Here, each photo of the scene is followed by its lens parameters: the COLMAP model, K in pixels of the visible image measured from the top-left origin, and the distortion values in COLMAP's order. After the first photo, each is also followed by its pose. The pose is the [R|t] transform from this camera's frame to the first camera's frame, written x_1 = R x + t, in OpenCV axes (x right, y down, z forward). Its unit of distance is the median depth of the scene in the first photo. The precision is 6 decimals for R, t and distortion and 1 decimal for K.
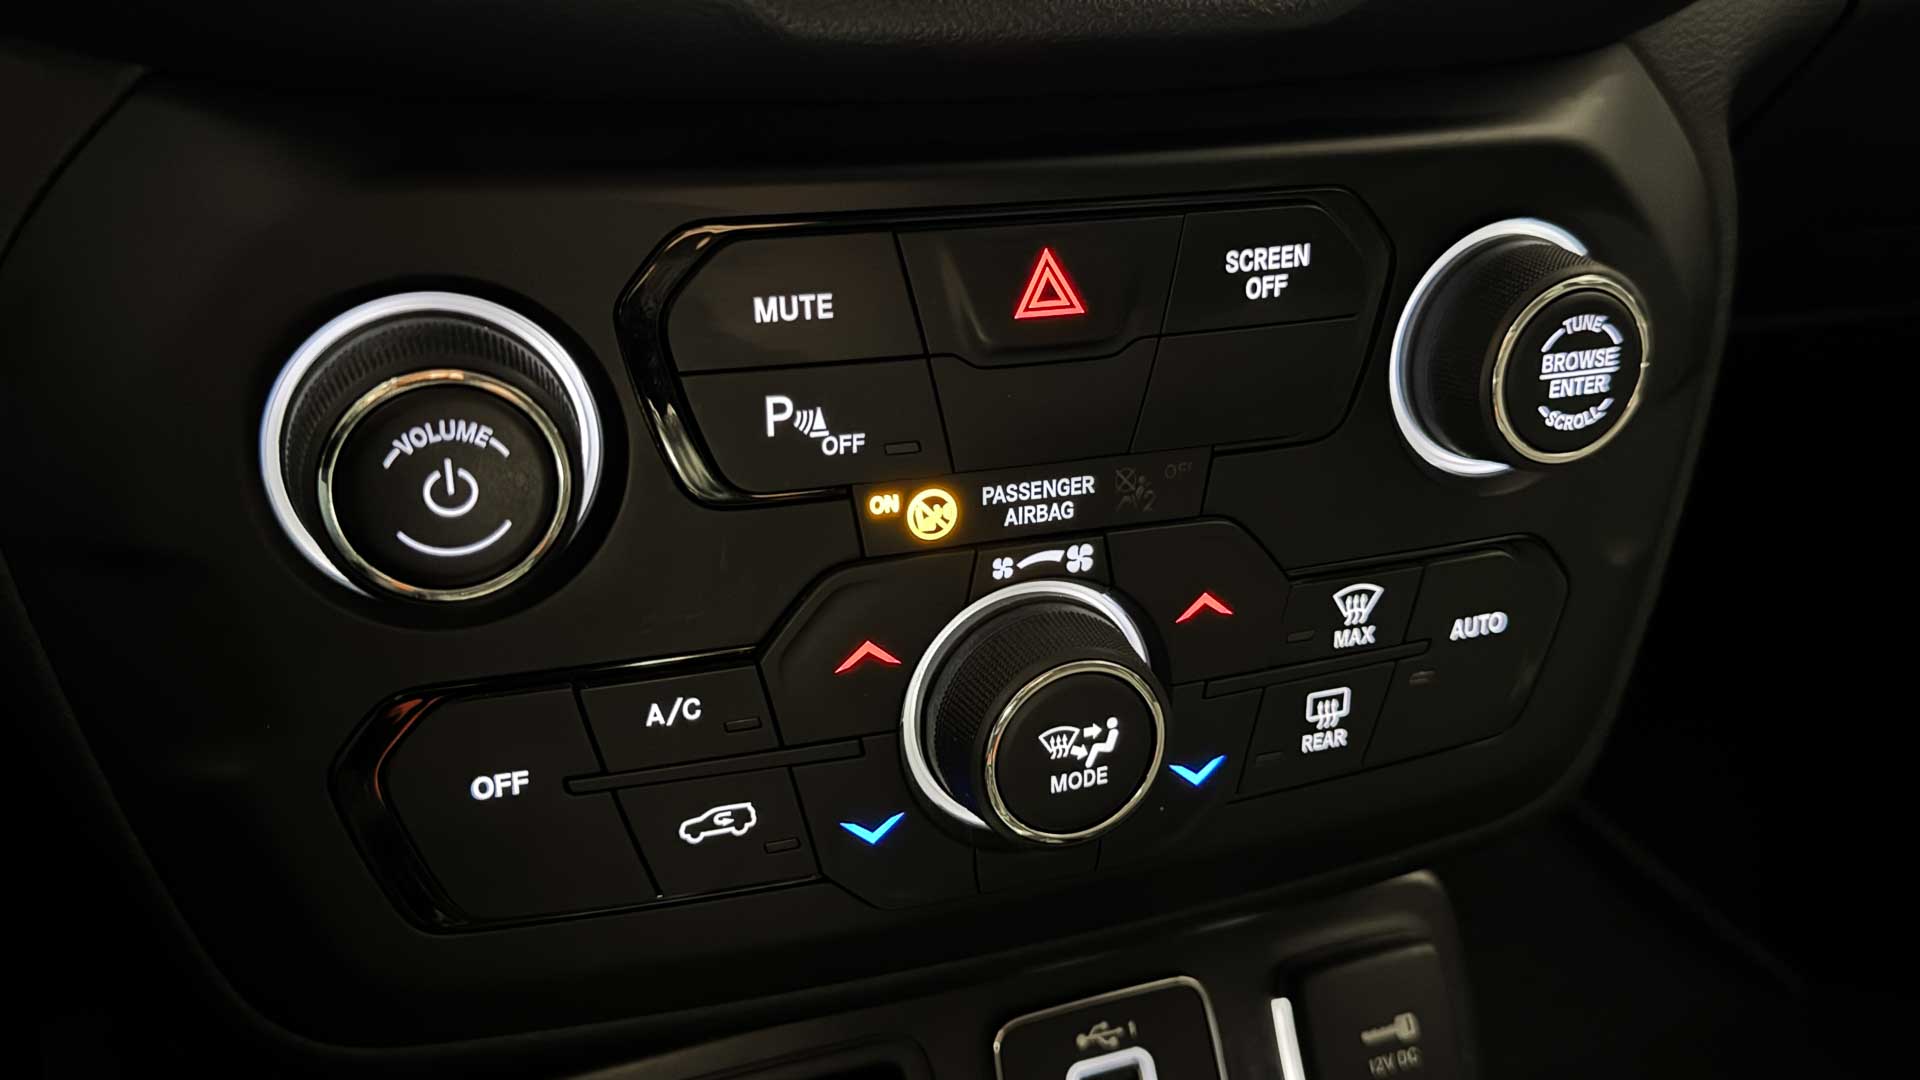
lens RADIAL K [[1724.6, 0, 960.0], [0, 1724.6, 540.0], [0, 0, 1]] dist [0.090269, -0.001204]
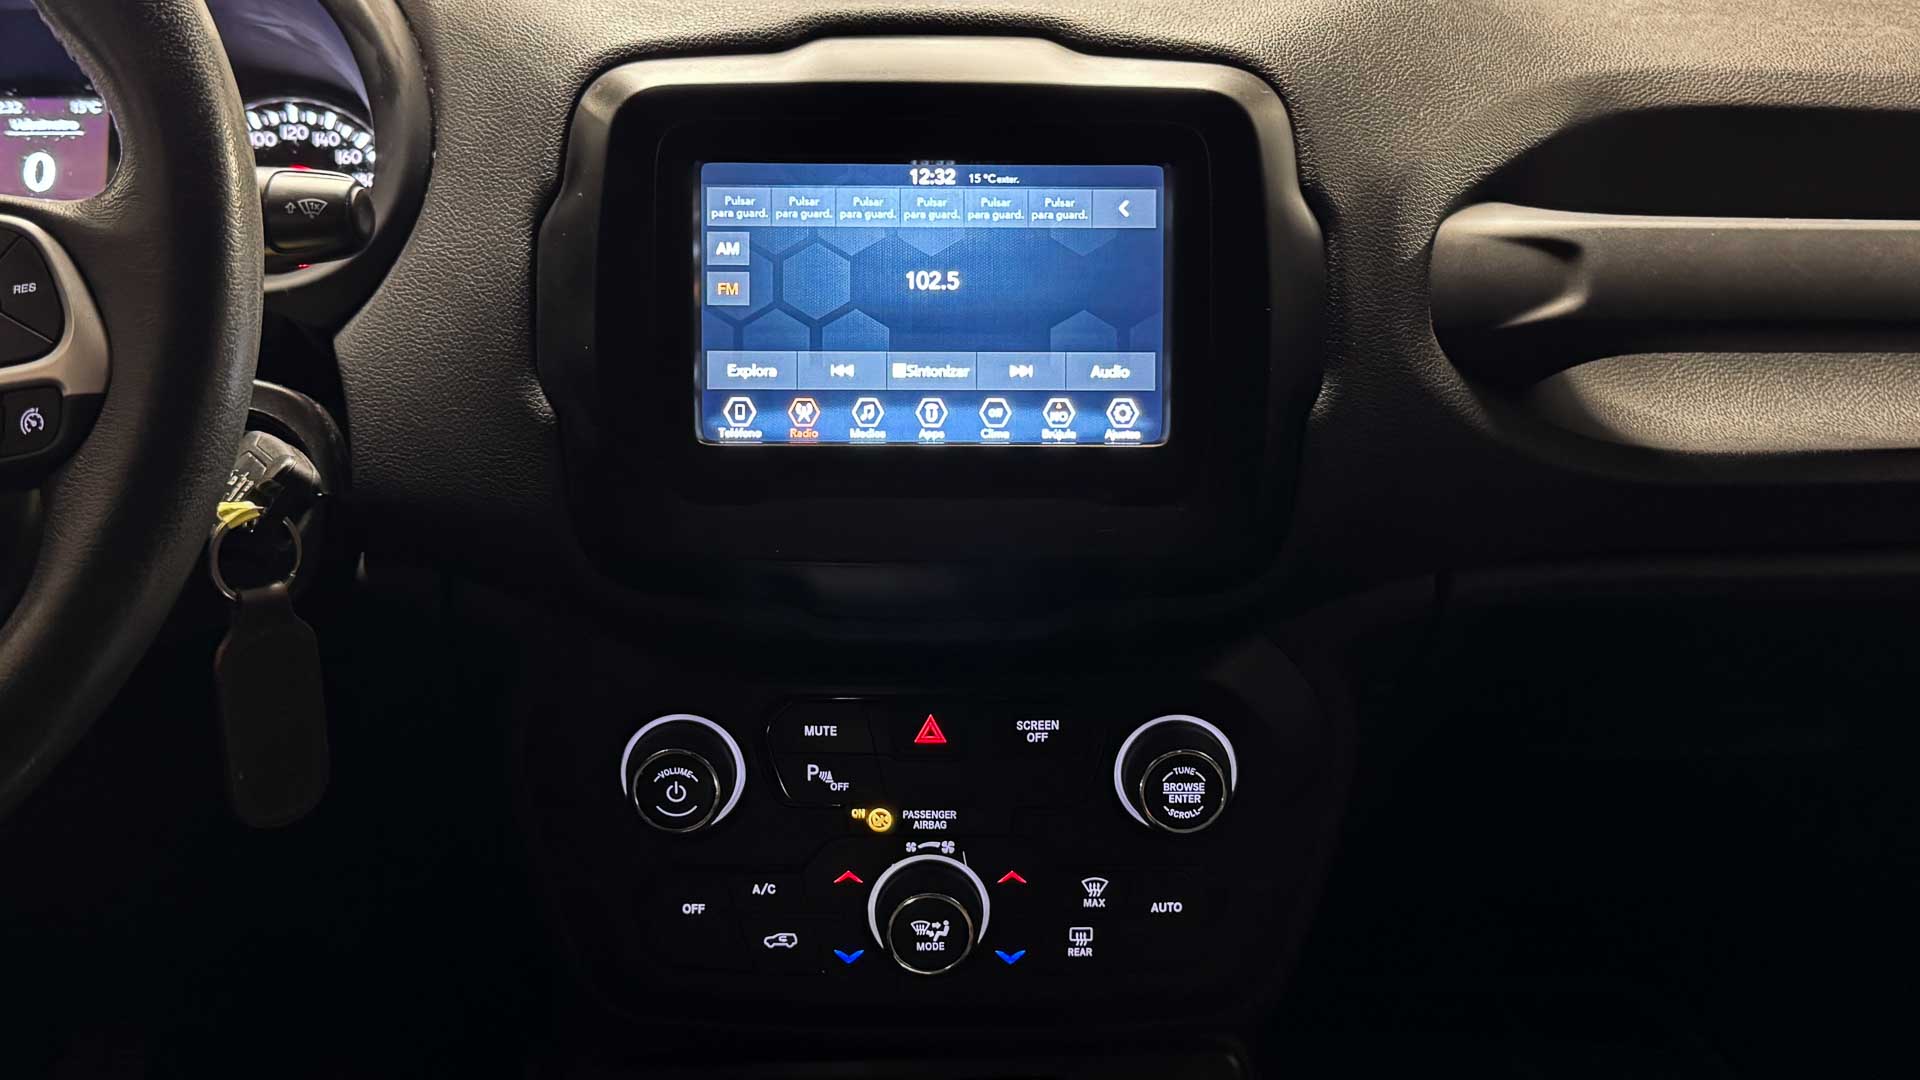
lens RADIAL K [[2142.4, 0, 956.4], [0, 2142.4, 459.8], [0, 0, 1]] dist [0.117667, -0.010022]
pose [[0.937837, 0.079526, -0.337842, 1.008205], [-0.118395, 0.988313, -0.096019, -0.225388], [0.326258, 0.130049, 0.936292, -1.724313]]
